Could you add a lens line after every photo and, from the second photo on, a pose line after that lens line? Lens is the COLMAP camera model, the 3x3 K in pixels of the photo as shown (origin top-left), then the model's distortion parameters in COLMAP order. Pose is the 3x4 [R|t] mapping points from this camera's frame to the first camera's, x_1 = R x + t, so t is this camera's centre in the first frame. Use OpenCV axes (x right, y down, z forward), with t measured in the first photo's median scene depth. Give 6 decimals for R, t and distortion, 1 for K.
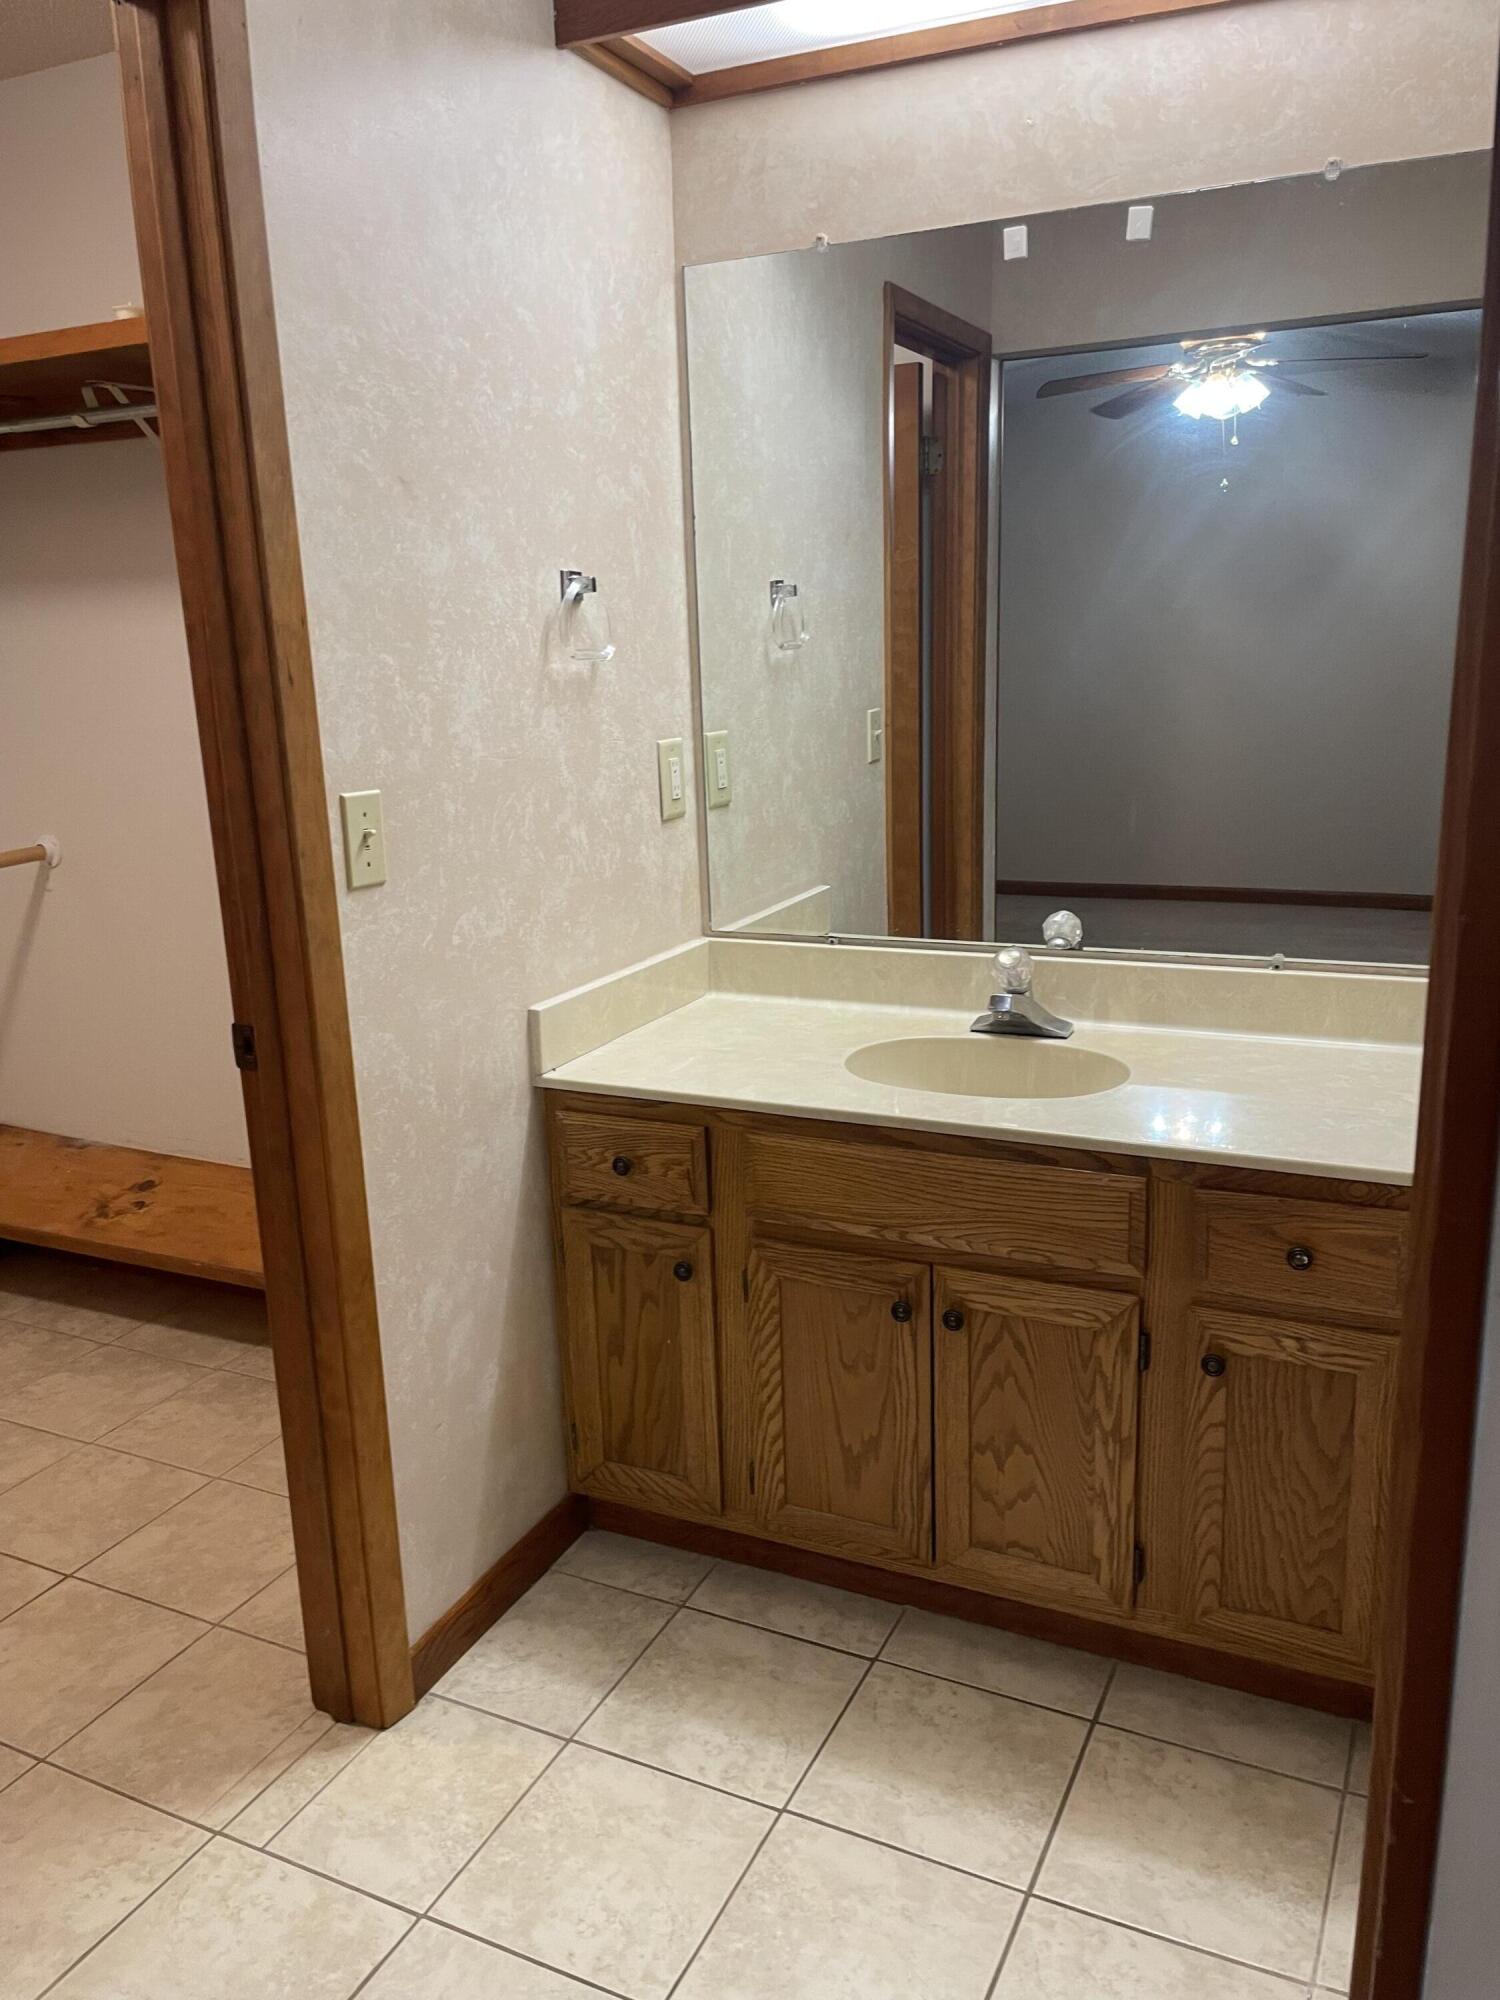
lens RADIAL K [[1507.4, 0, 742.4], [0, 1507.4, 1019.7], [0, 0, 1]] dist [0.098521, -0.131076]
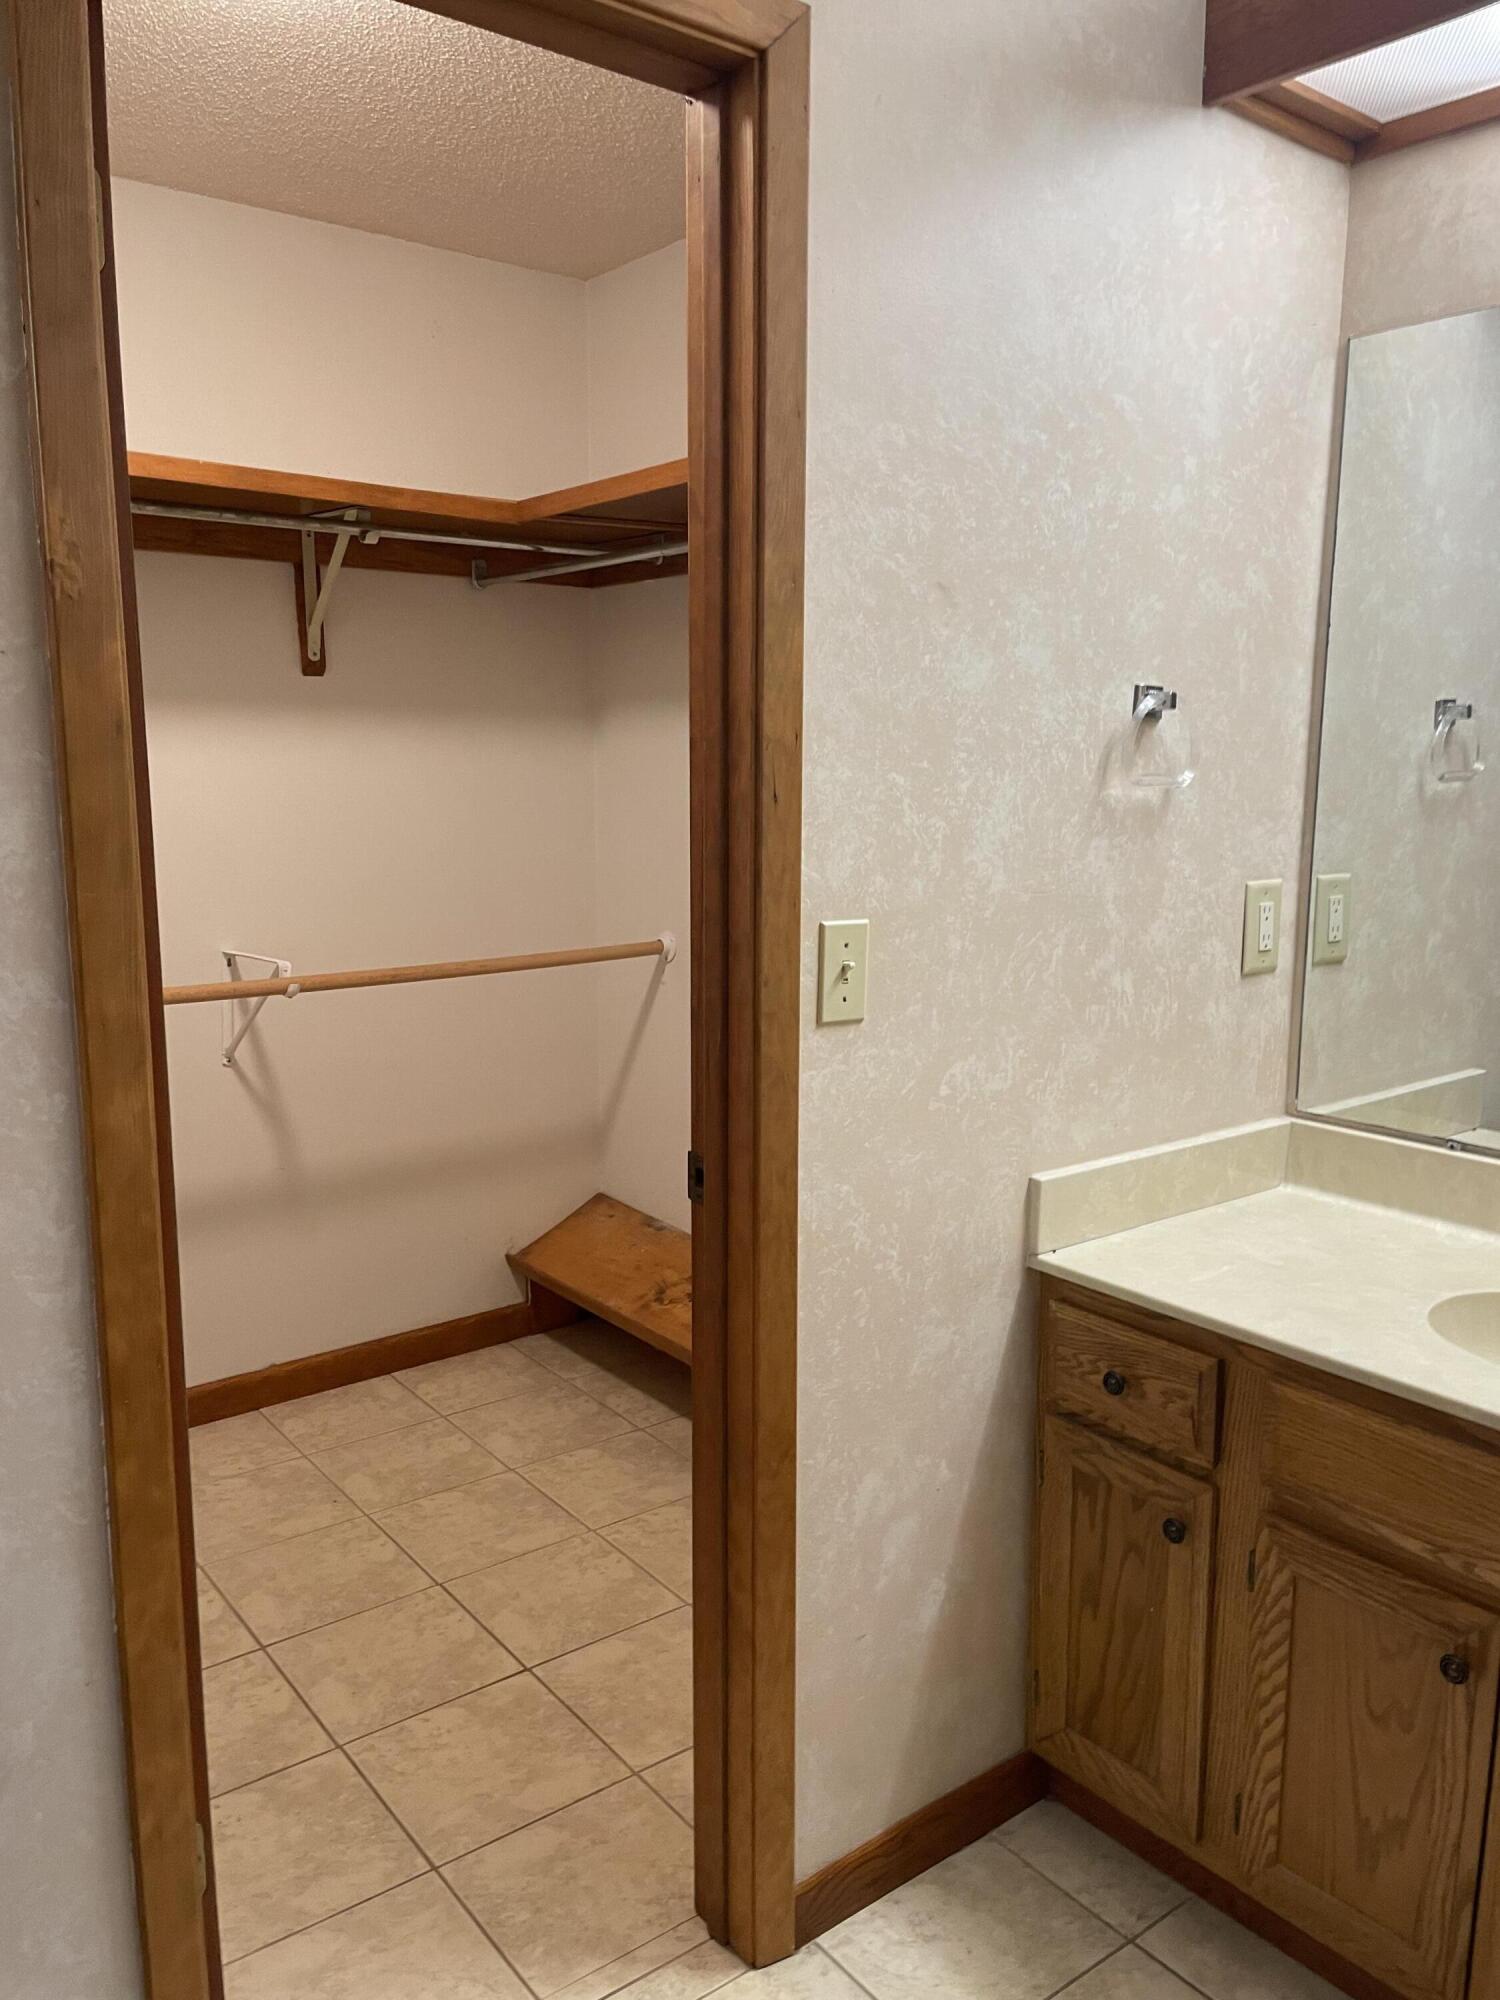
lens RADIAL K [[1507.4, 0, 742.4], [0, 1507.4, 1019.7], [0, 0, 1]] dist [0.098521, -0.131076]
pose [[0.894505, 0.109355, -0.433477, 0.079086], [-0.140642, 0.989225, -0.040666, -0.038560], [0.424359, 0.097341, 0.900247, 0.138492]]
